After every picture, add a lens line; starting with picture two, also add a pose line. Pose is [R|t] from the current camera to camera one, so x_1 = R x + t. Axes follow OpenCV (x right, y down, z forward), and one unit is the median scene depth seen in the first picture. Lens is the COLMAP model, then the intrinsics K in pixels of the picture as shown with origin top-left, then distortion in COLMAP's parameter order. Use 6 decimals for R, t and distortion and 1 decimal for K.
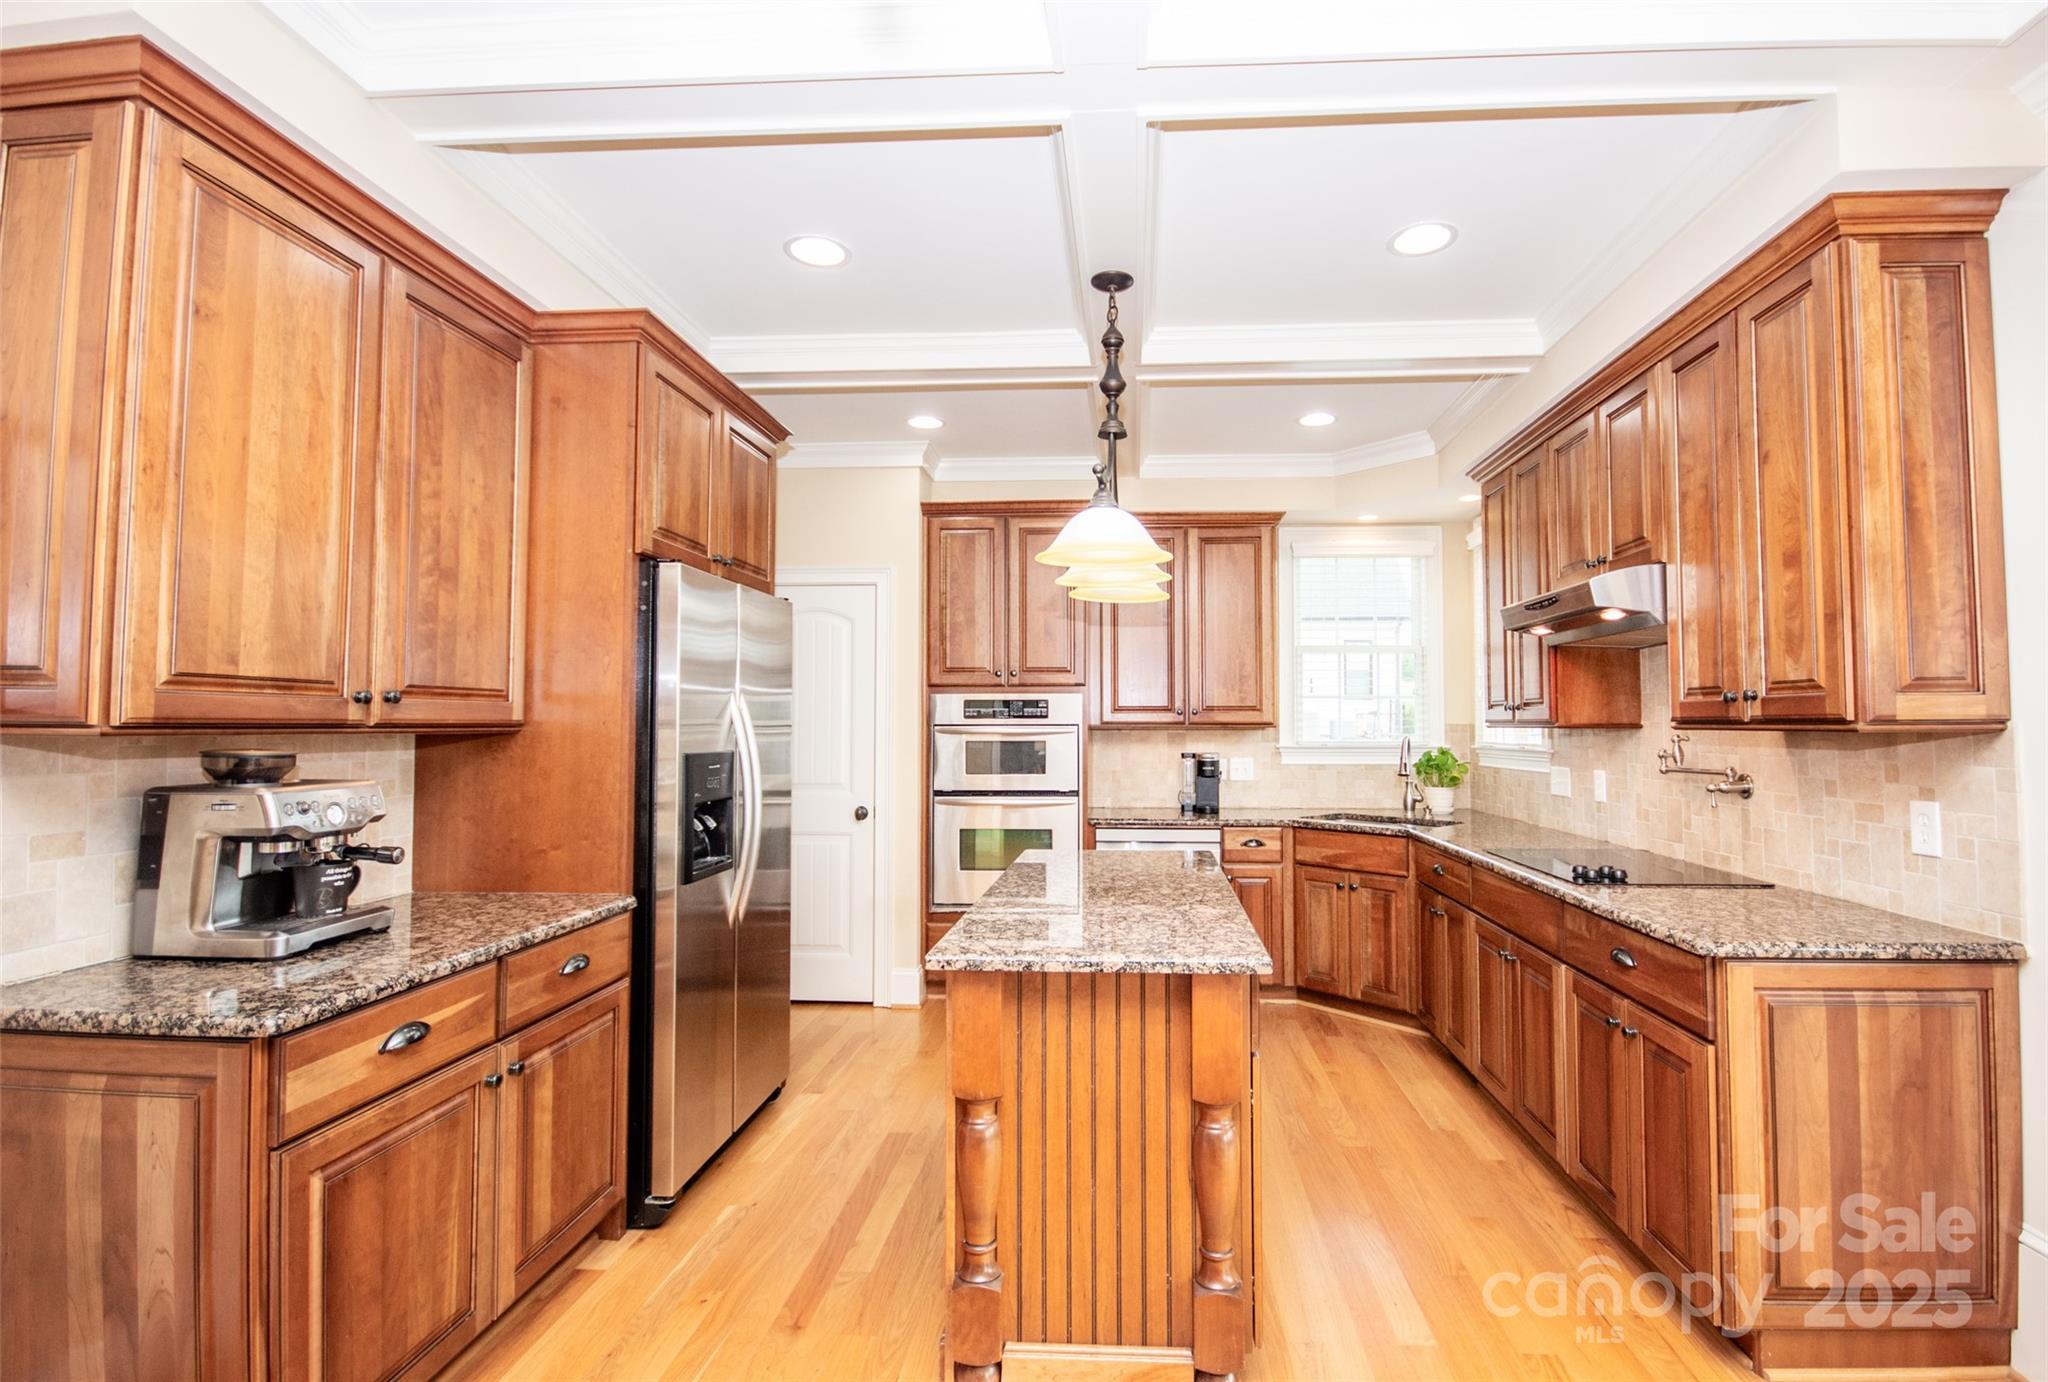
lens RADIAL K [[968.5, 0, 1087.2], [0, 968.5, 690.1], [0, 0, 1]] dist [-0.004646, 0.000461]
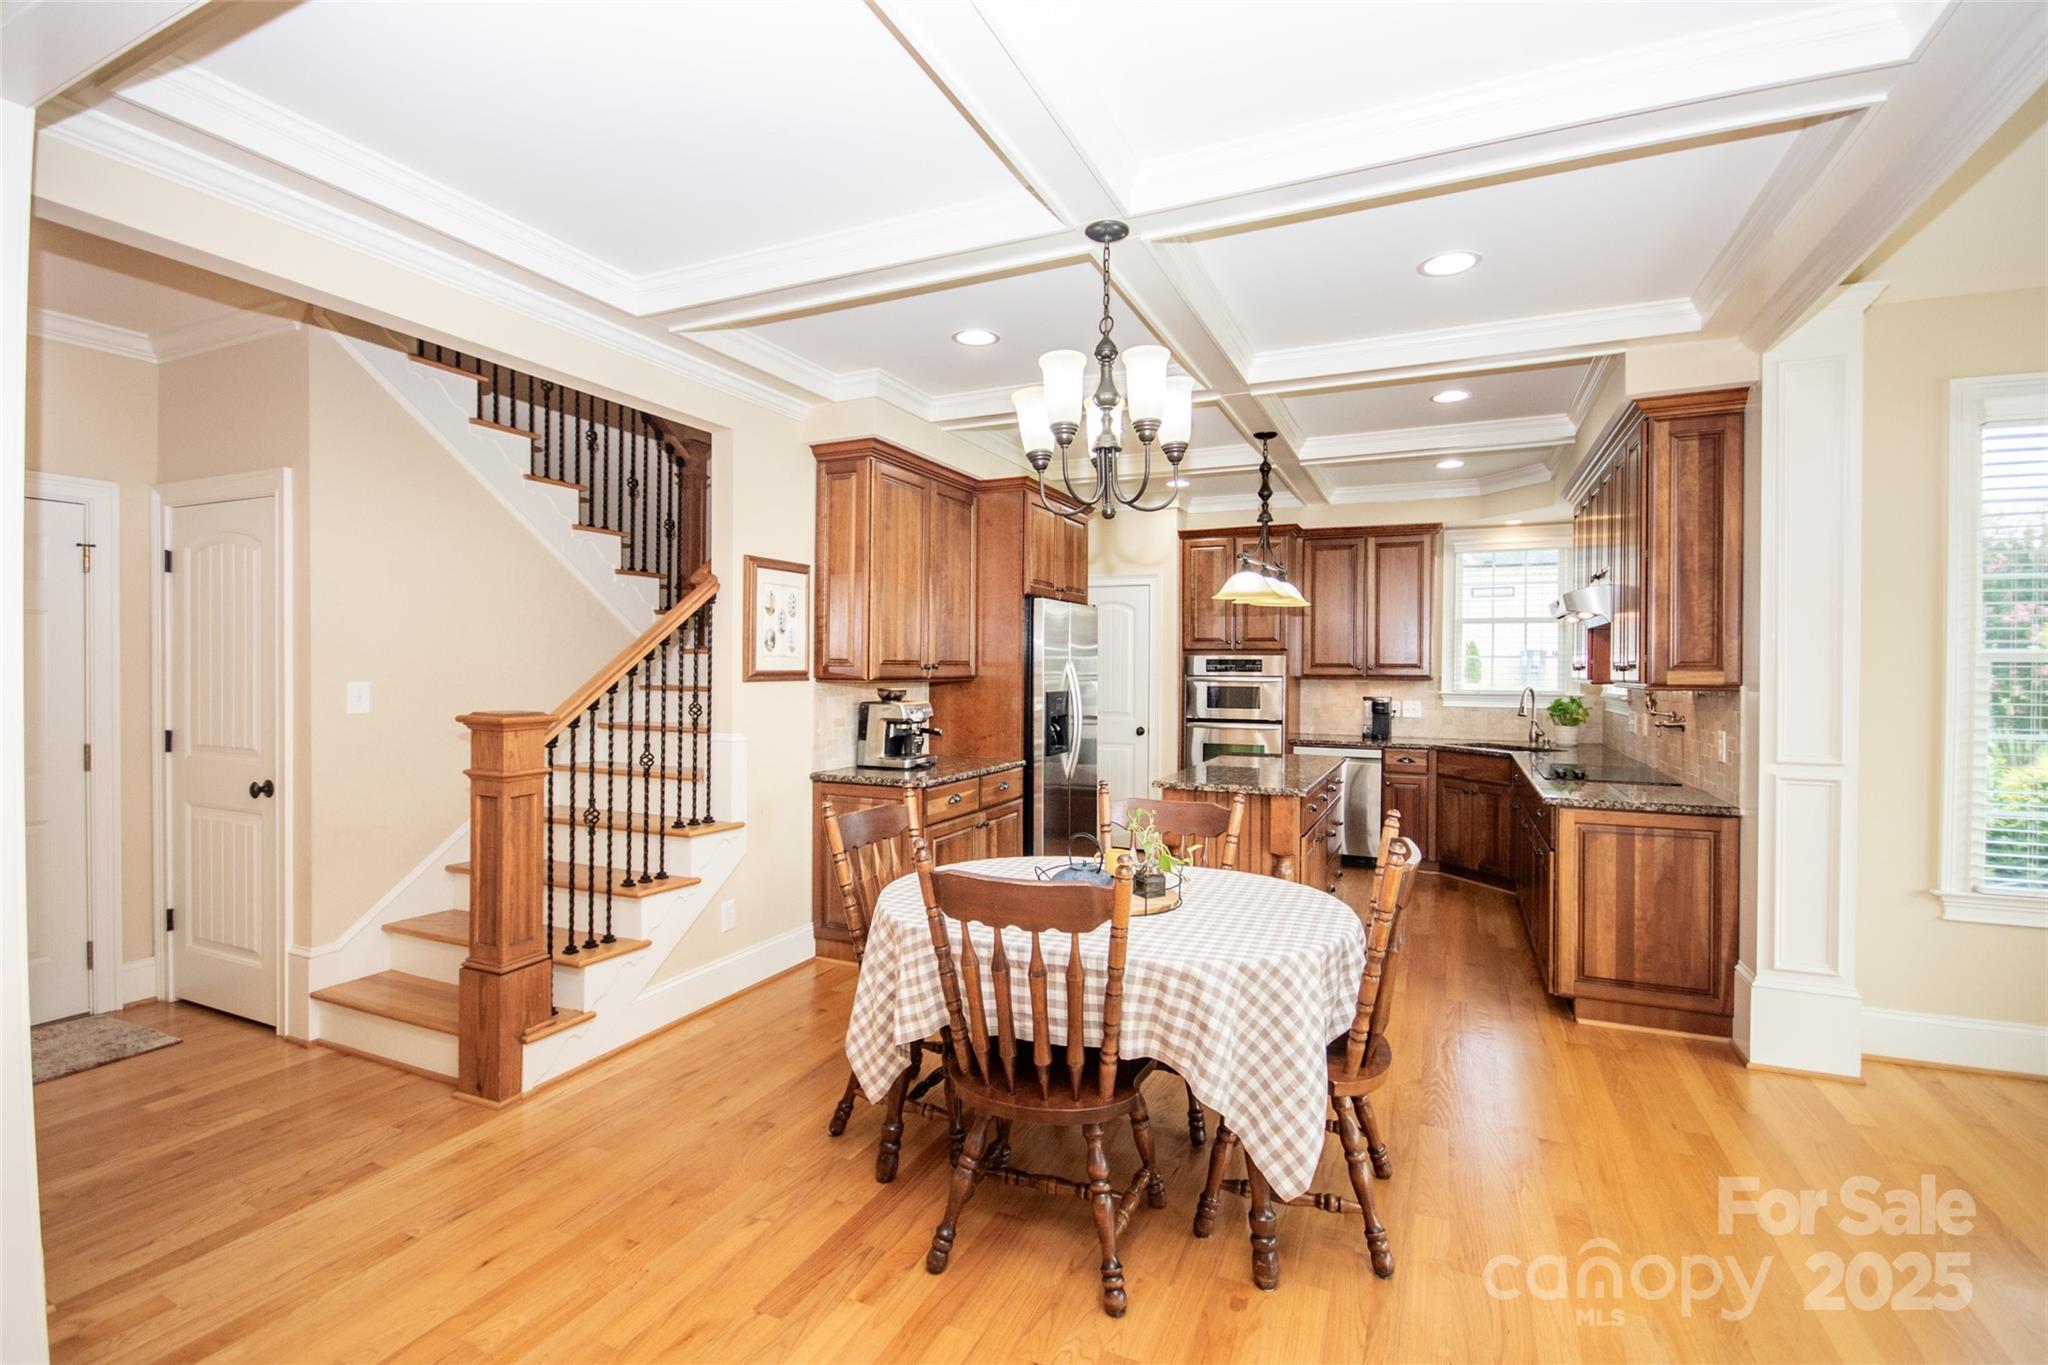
lens RADIAL K [[917.9, 0, 1032.8], [0, 917.9, 676.4], [0, 0, 1]] dist [-0.000943, -0.005994]
pose [[0.932503, 0.009692, -0.361031, 0.289977], [0.007062, 0.998959, 0.045059, -0.062290], [0.361092, -0.044568, 0.931465, -0.923054]]
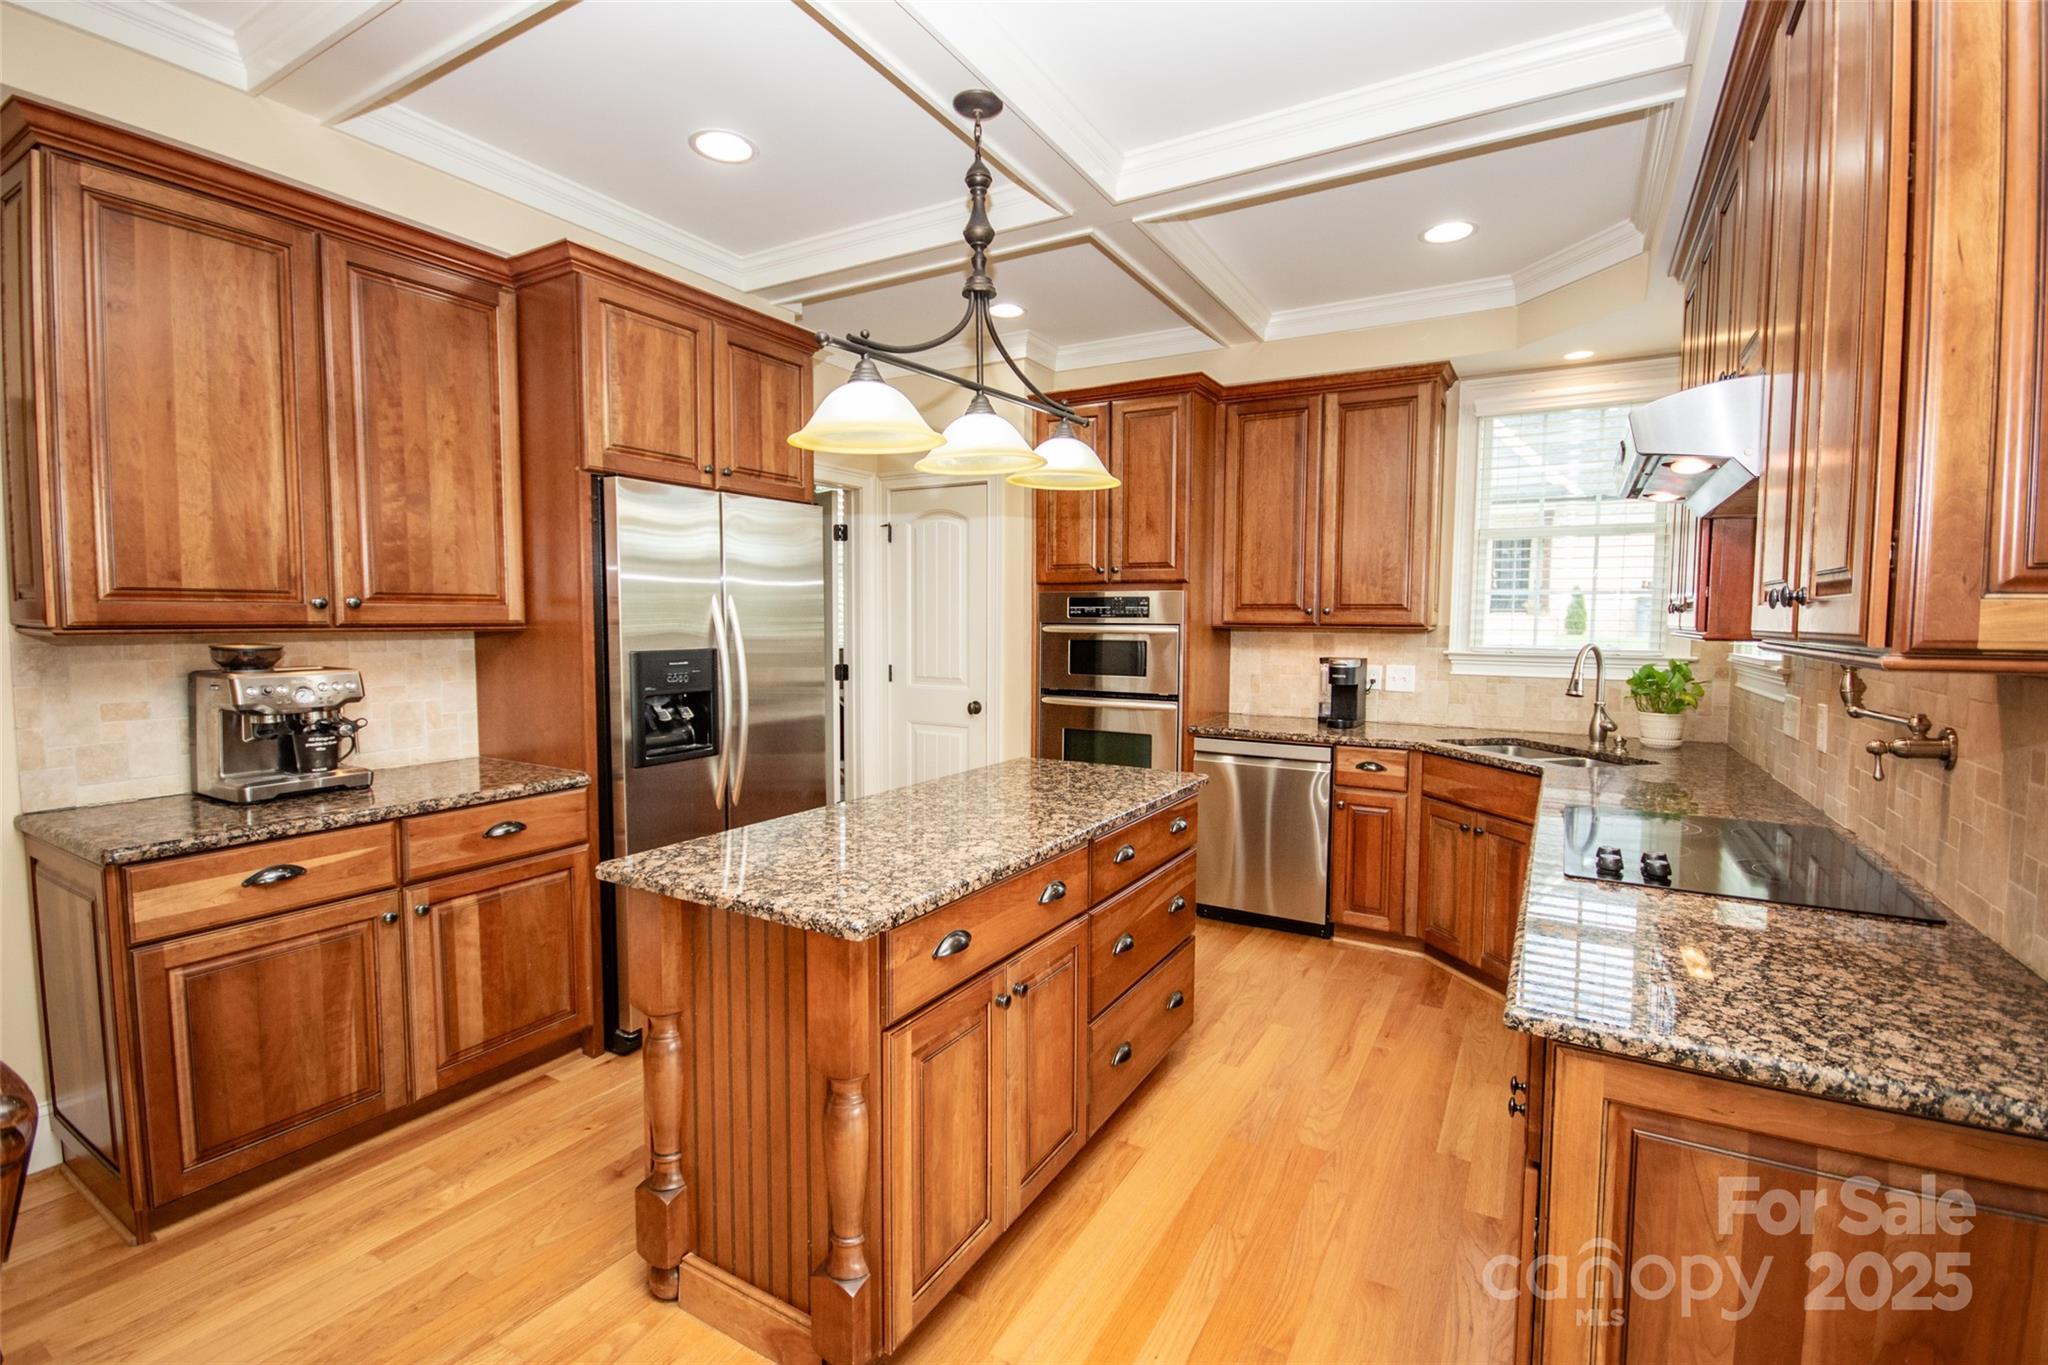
lens RADIAL K [[917.9, 0, 1027.8], [0, 917.9, 677.5], [0, 0, 1]] dist [-0.000943, -0.005994]
pose [[0.890253, 0.036484, -0.454002, 0.531467], [0.009824, 0.995017, 0.099224, -0.004891], [0.455360, -0.092794, 0.885458, 0.315866]]
